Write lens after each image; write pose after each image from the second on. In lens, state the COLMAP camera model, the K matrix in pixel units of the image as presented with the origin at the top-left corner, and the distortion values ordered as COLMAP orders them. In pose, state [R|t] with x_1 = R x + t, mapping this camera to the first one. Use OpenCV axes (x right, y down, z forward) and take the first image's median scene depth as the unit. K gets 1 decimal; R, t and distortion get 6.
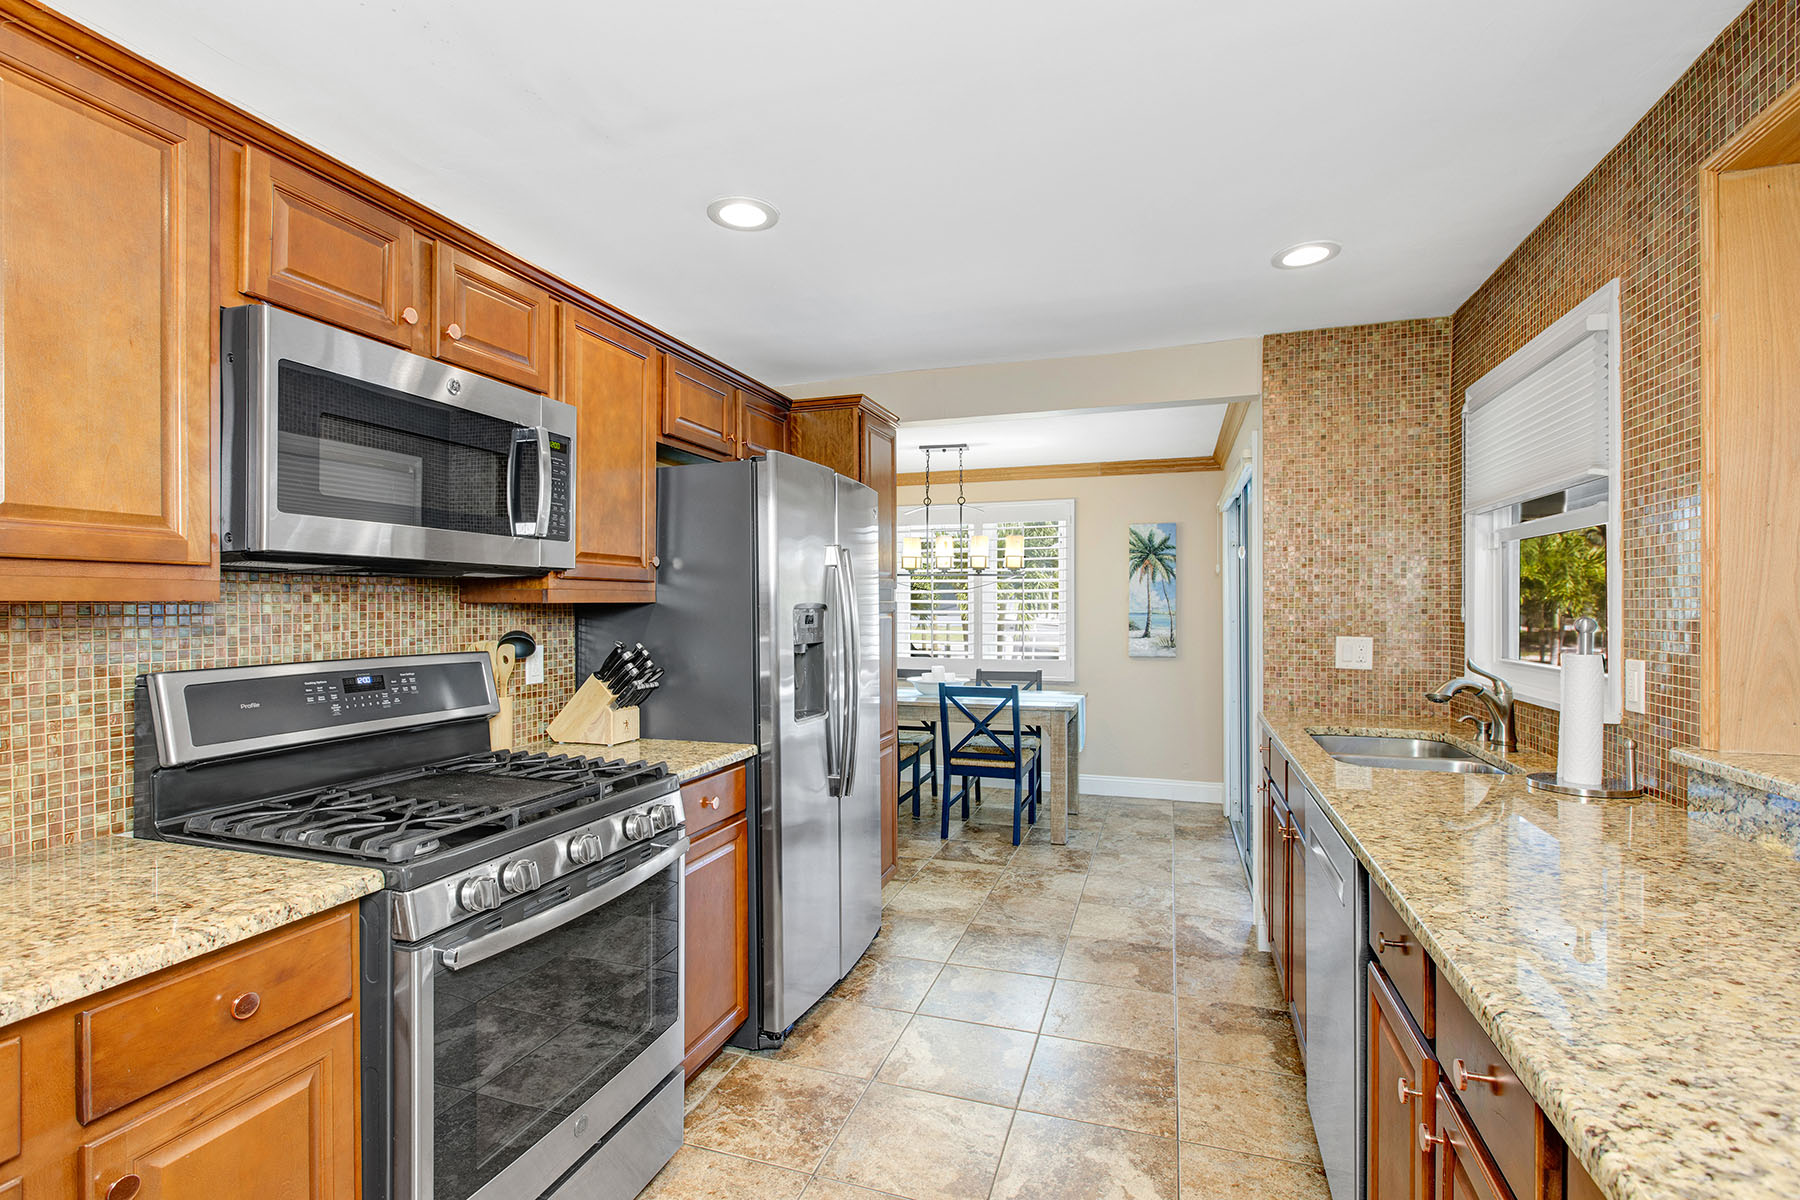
lens RADIAL K [[818.3, 0, 900.0], [0, 818.3, 600.0], [0, 0, 1]] dist [0.000738, 0.000003]
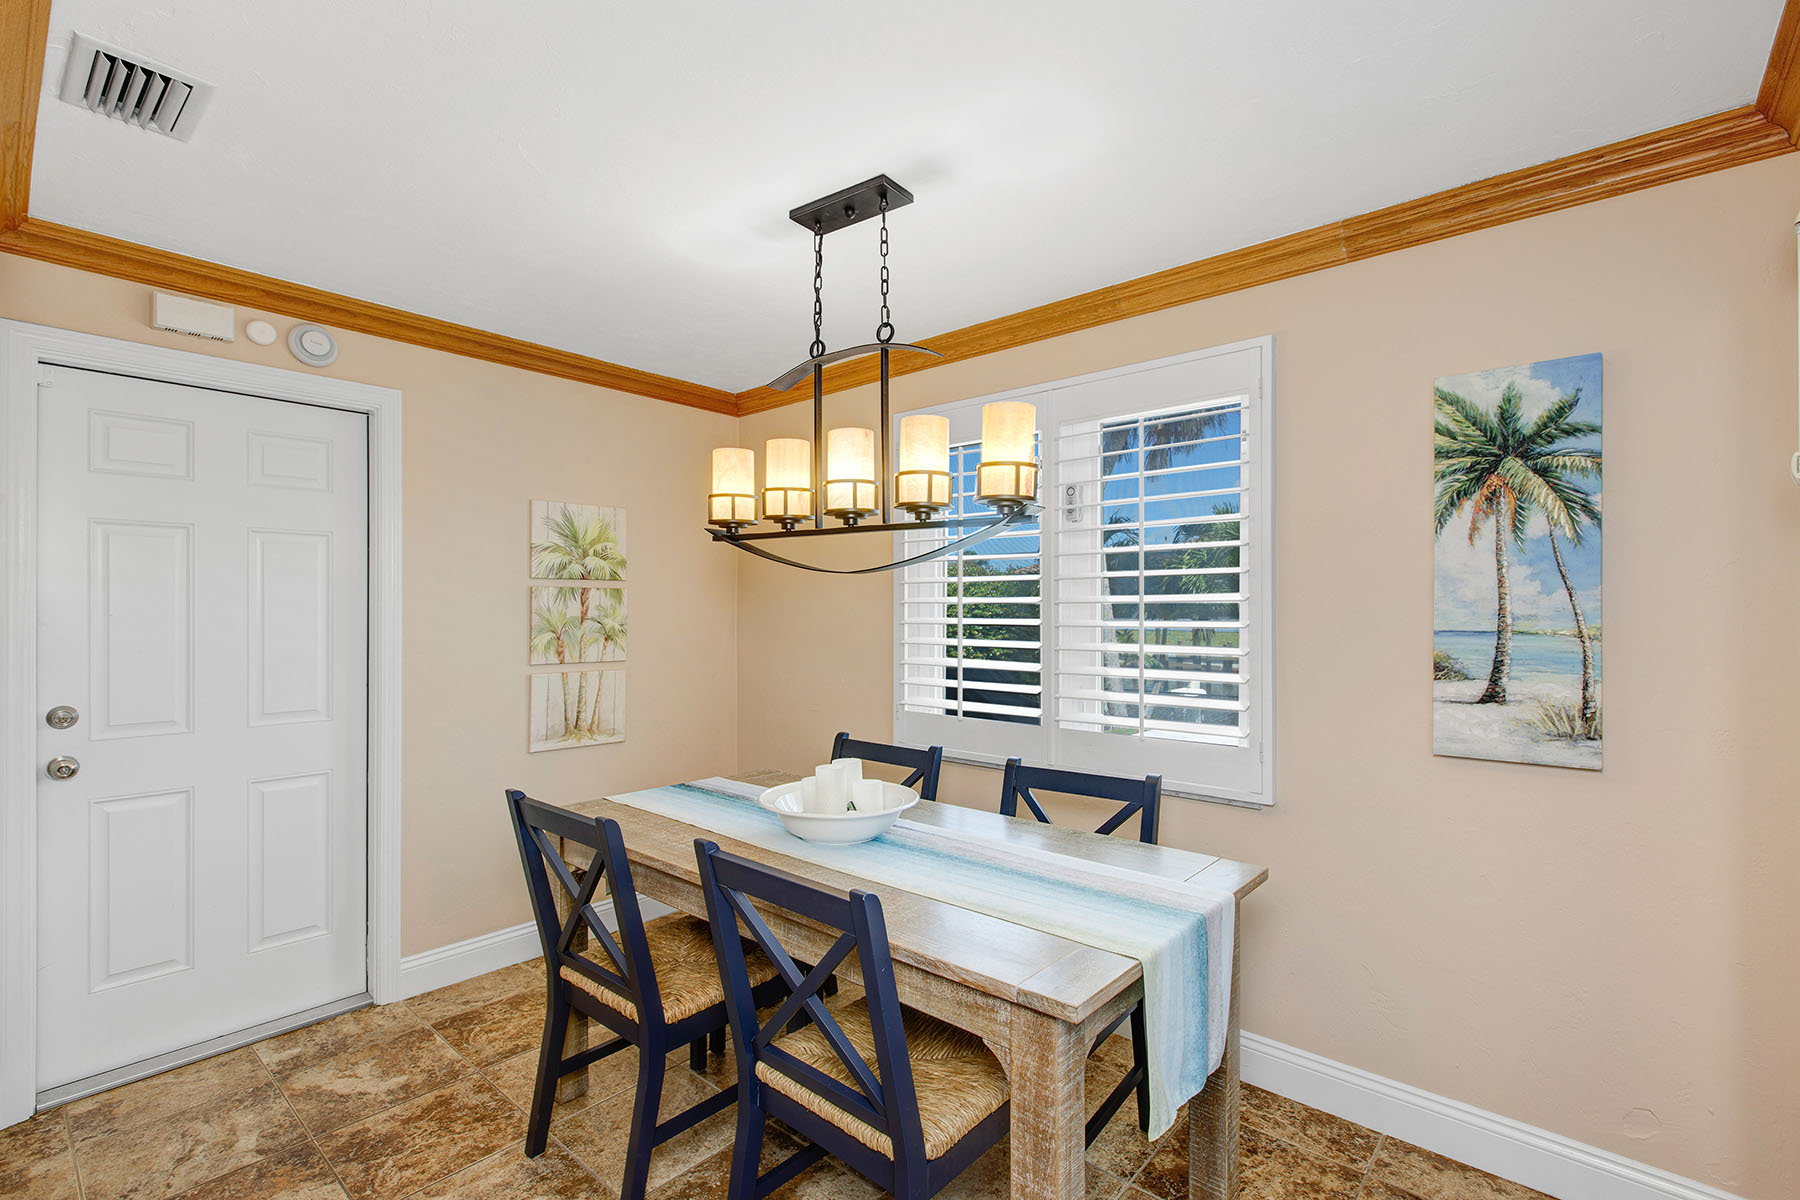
lens RADIAL K [[818.3, 0, 900.0], [0, 818.3, 600.0], [0, 0, 1]] dist [0.000738, 0.000003]
pose [[0.923241, -0.001256, -0.384220, 0.204790], [-0.000951, 0.999984, -0.005554, 0.005122], [0.384221, 0.005493, 0.923225, 0.593186]]
